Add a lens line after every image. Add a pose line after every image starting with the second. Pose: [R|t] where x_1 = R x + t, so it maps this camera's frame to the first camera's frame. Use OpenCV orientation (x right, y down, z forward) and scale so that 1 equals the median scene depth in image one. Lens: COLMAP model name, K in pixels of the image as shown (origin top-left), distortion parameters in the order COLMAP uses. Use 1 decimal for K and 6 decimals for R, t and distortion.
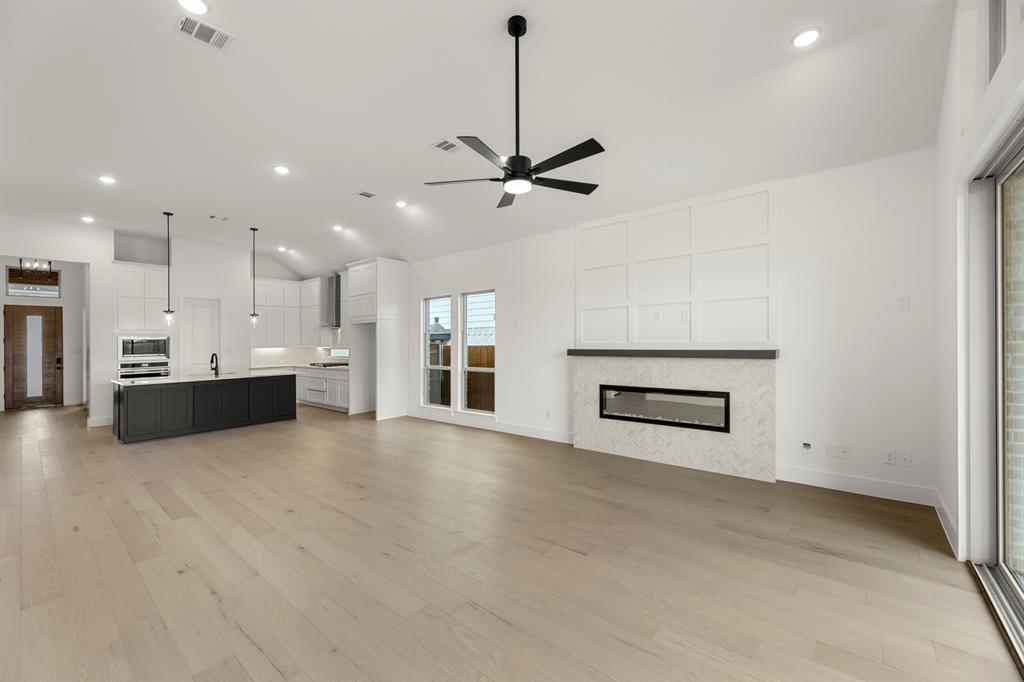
lens RADIAL K [[416.4, 0, 523.9], [0, 416.4, 341.4], [0, 0, 1]] dist [0.004095, 0.000202]
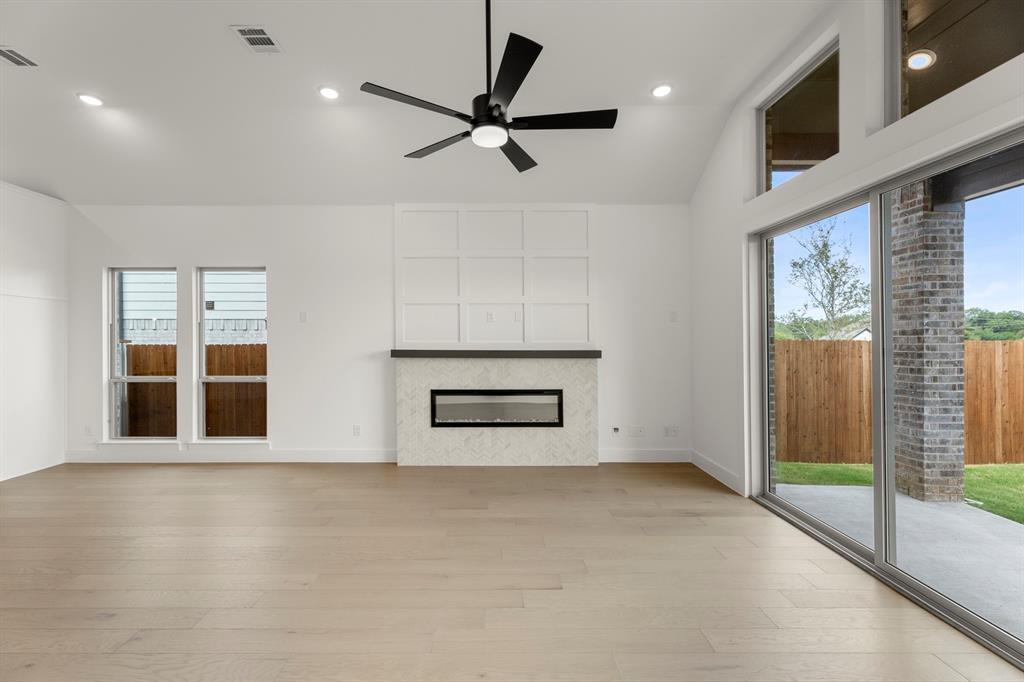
lens RADIAL K [[416.4, 0, 510.2], [0, 416.4, 342.2], [0, 0, 1]] dist [0.004095, 0.000202]
pose [[0.771516, 0.010722, 0.636119, -0.264184], [-0.011264, 0.999931, -0.003193, 0.003665], [-0.636110, -0.004702, 0.771584, 0.219348]]
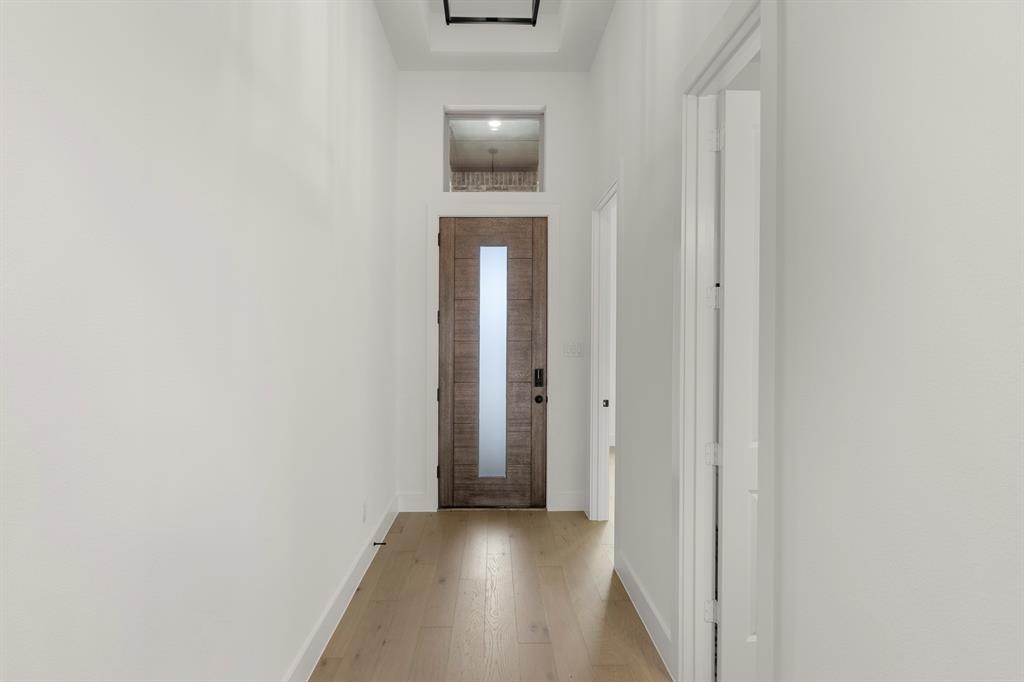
lens RADIAL K [[531.4, 0, 510.3], [0, 531.4, 339.3], [0, 0, 1]] dist [-0.000126, -0.000003]
pose [[0.671740, 0.016910, -0.740594, -0.448309], [-0.009792, 0.999855, 0.013948, 0.005573], [0.740723, -0.002118, 0.671808, 0.384931]]
